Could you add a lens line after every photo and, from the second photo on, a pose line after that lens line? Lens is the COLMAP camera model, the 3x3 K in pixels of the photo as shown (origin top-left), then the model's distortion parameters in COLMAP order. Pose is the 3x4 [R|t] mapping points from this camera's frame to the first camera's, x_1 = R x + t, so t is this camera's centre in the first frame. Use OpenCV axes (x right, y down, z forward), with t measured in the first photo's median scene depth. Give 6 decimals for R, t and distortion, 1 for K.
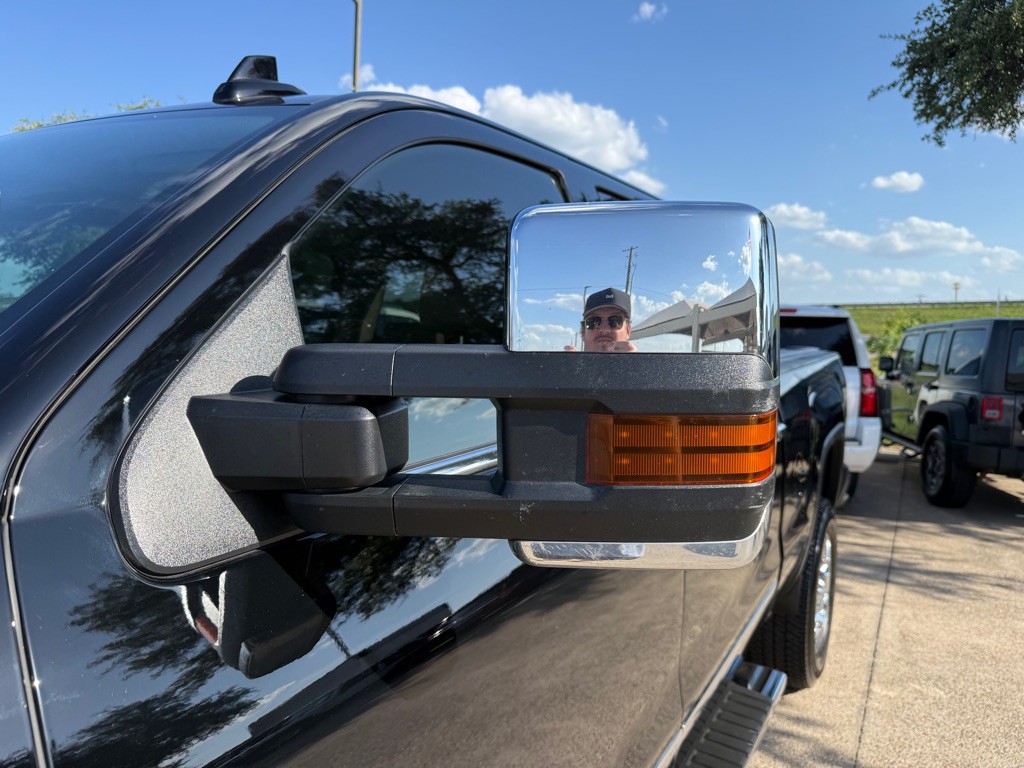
lens RADIAL K [[767.5, 0, 515.8], [0, 767.5, 390.9], [0, 0, 1]] dist [-0.022479, -0.000490]
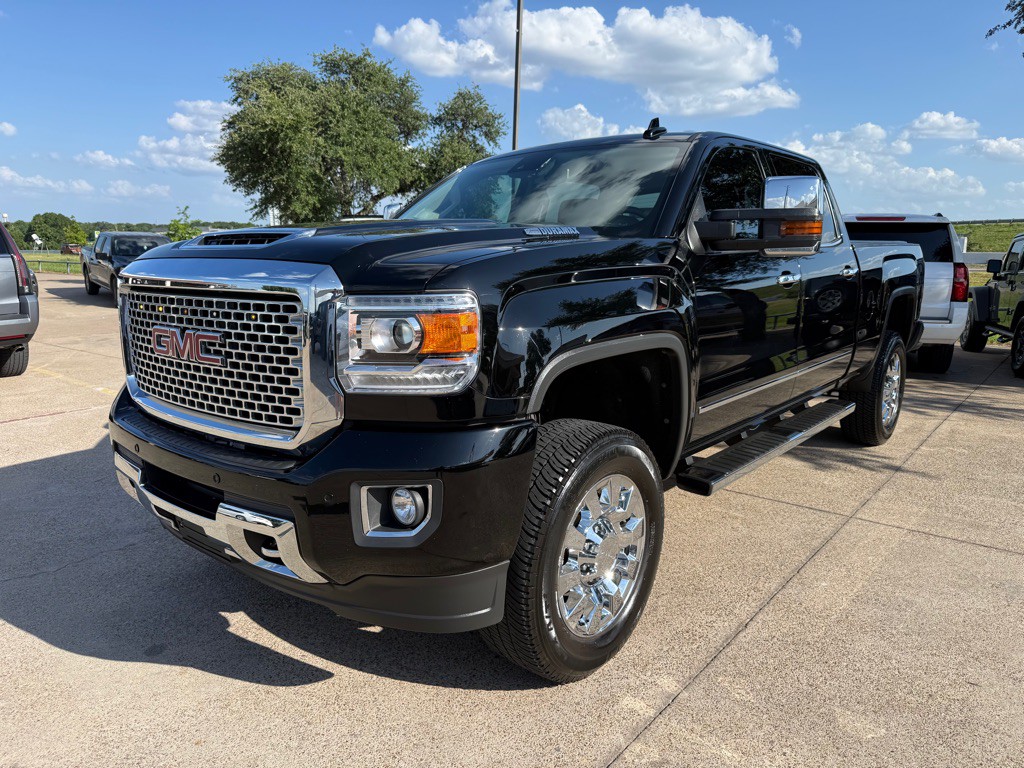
lens RADIAL K [[815.8, 0, 504.0], [0, 815.8, 383.4], [0, 0, 1]] dist [-0.008764, -0.010218]
pose [[0.989125, 0.012859, -0.146516, -0.071138], [-0.001937, 0.997224, 0.074440, 0.054784], [0.147066, -0.073347, 0.986403, -0.361333]]
